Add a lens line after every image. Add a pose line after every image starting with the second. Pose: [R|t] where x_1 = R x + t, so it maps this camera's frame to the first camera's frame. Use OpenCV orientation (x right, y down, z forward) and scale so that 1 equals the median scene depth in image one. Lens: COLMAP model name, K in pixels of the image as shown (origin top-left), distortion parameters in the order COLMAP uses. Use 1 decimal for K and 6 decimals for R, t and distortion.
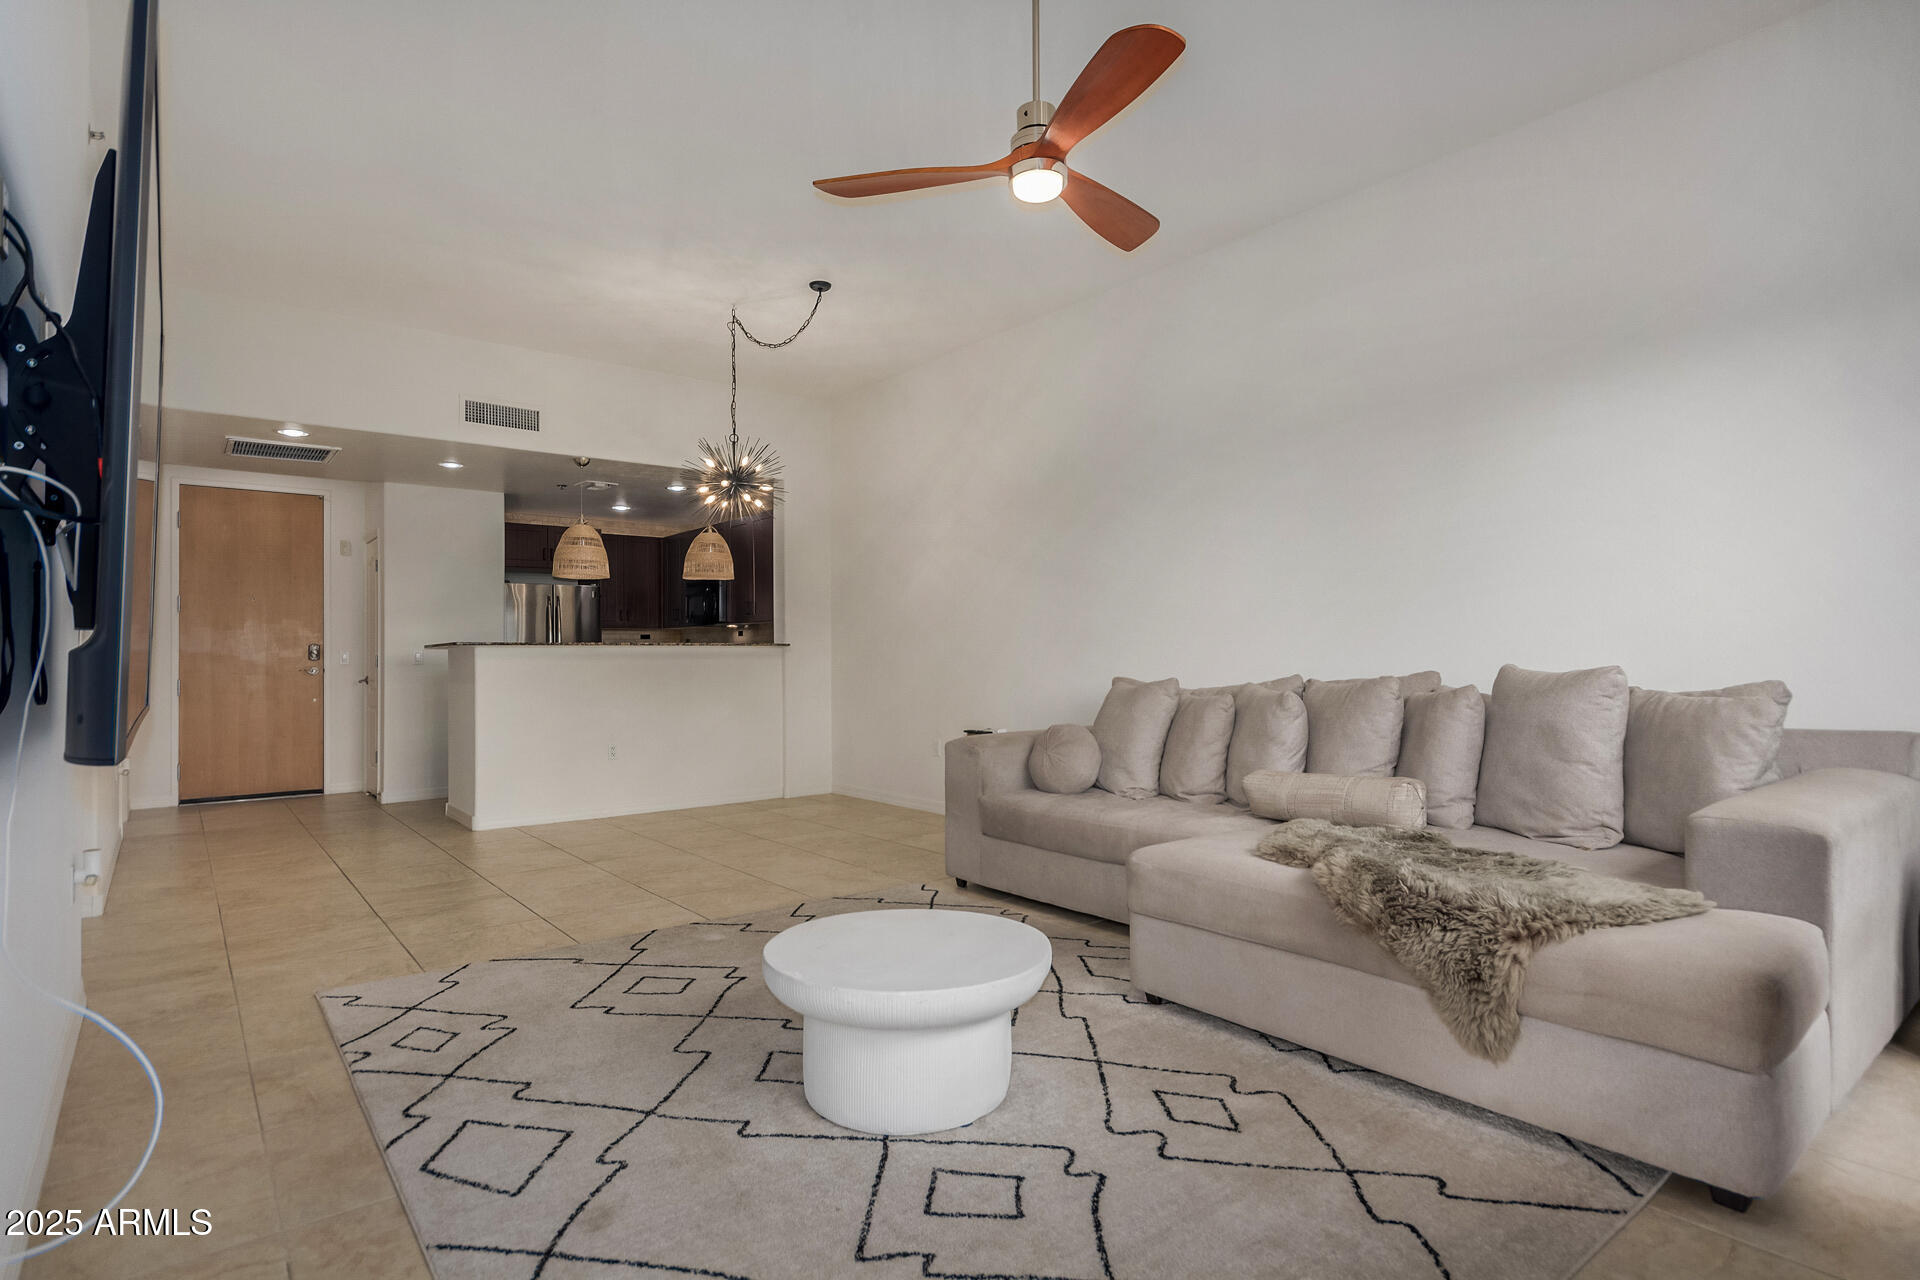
lens RADIAL K [[989.7, 0, 960.0], [0, 989.7, 640.0], [0, 0, 1]] dist [0.002532, 0.000237]
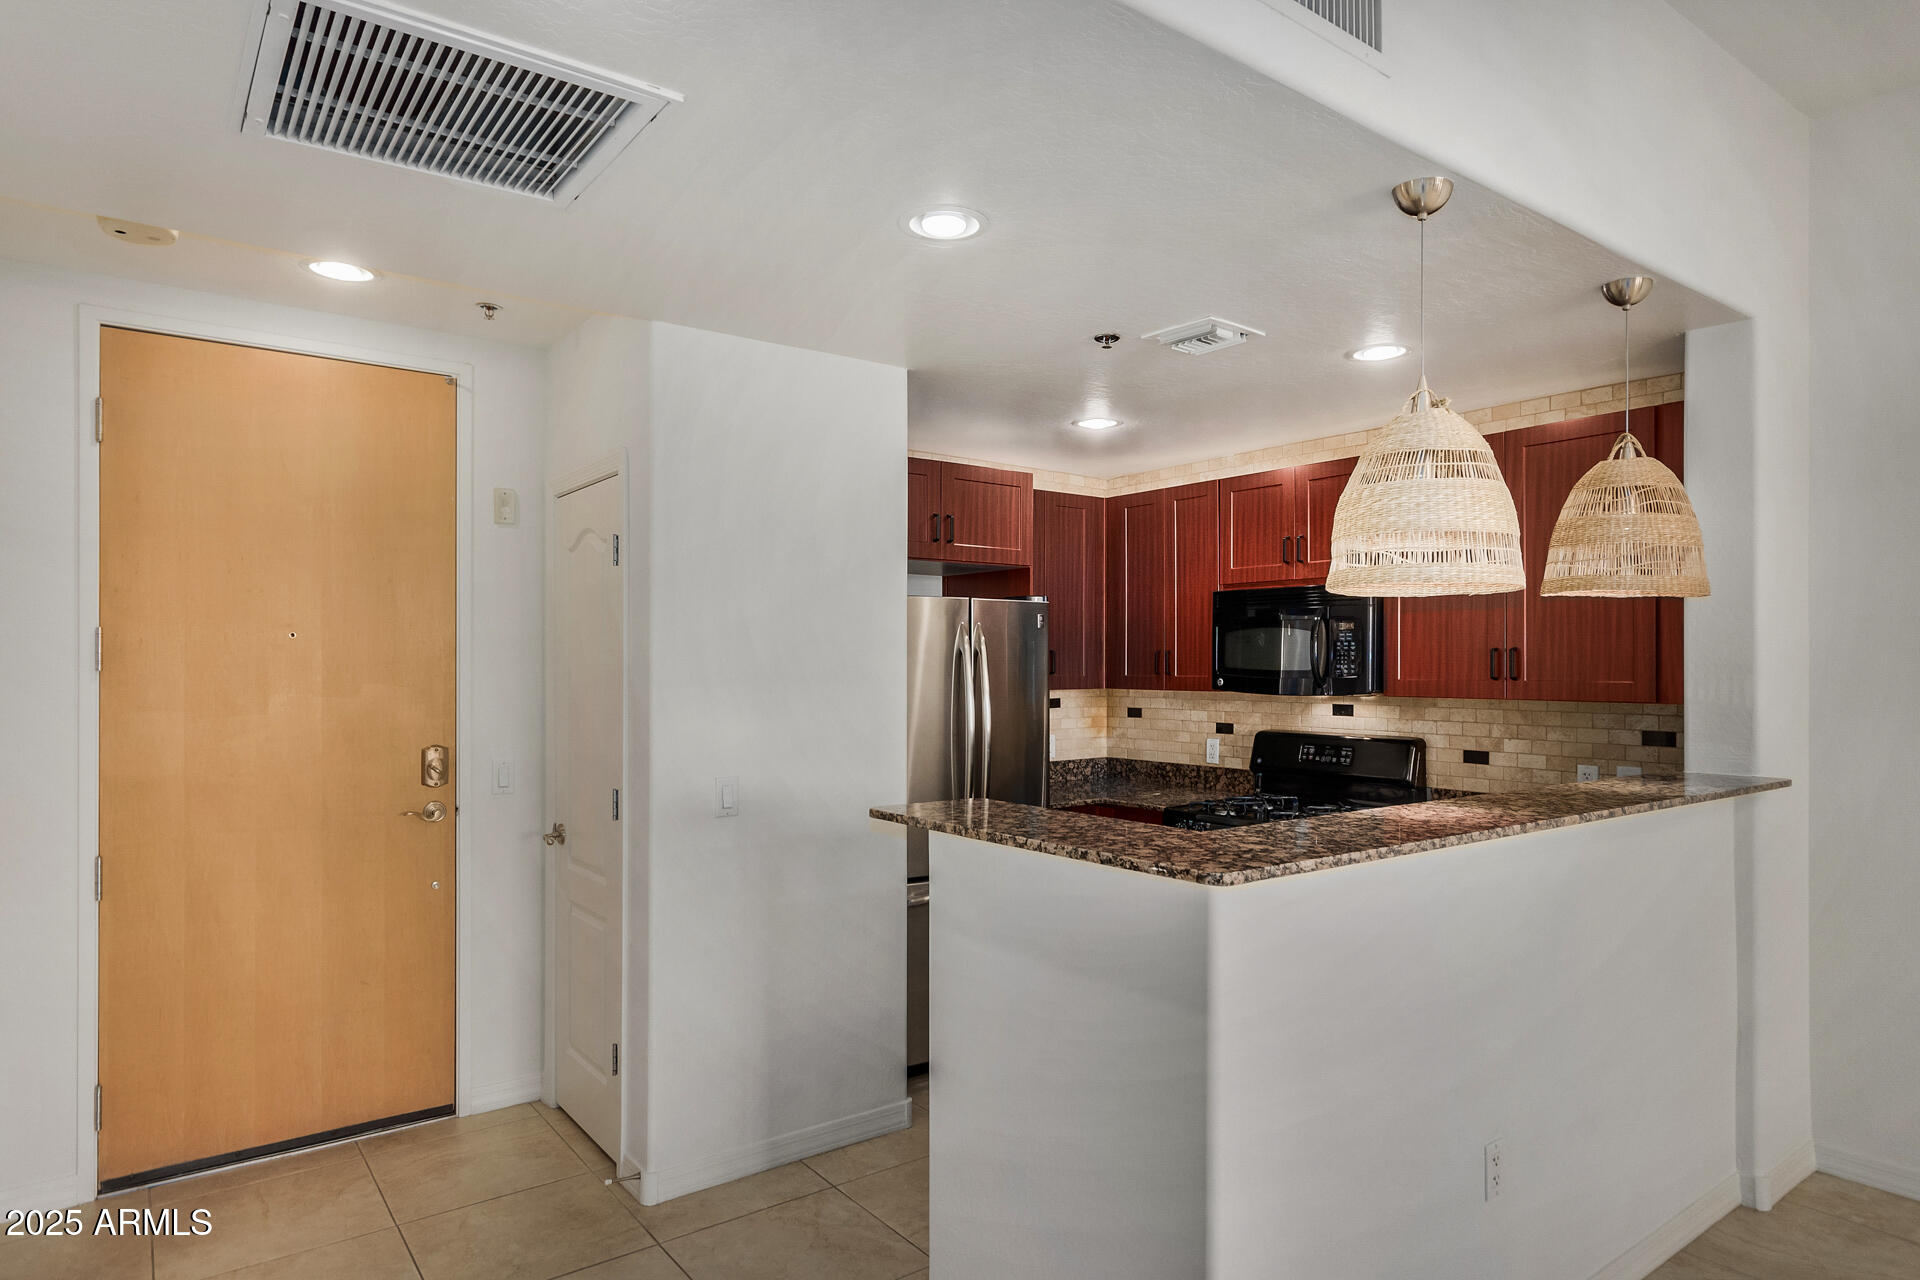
lens RADIAL K [[1104.5, 0, 961.3], [0, 1104.5, 662.3], [0, 0, 1]] dist [0.003525, 0.001226]
pose [[0.999376, 0.006778, -0.034655, -0.423051], [-0.006331, 0.999895, 0.013008, -0.037195], [0.034739, -0.012780, 0.999315, 0.560026]]
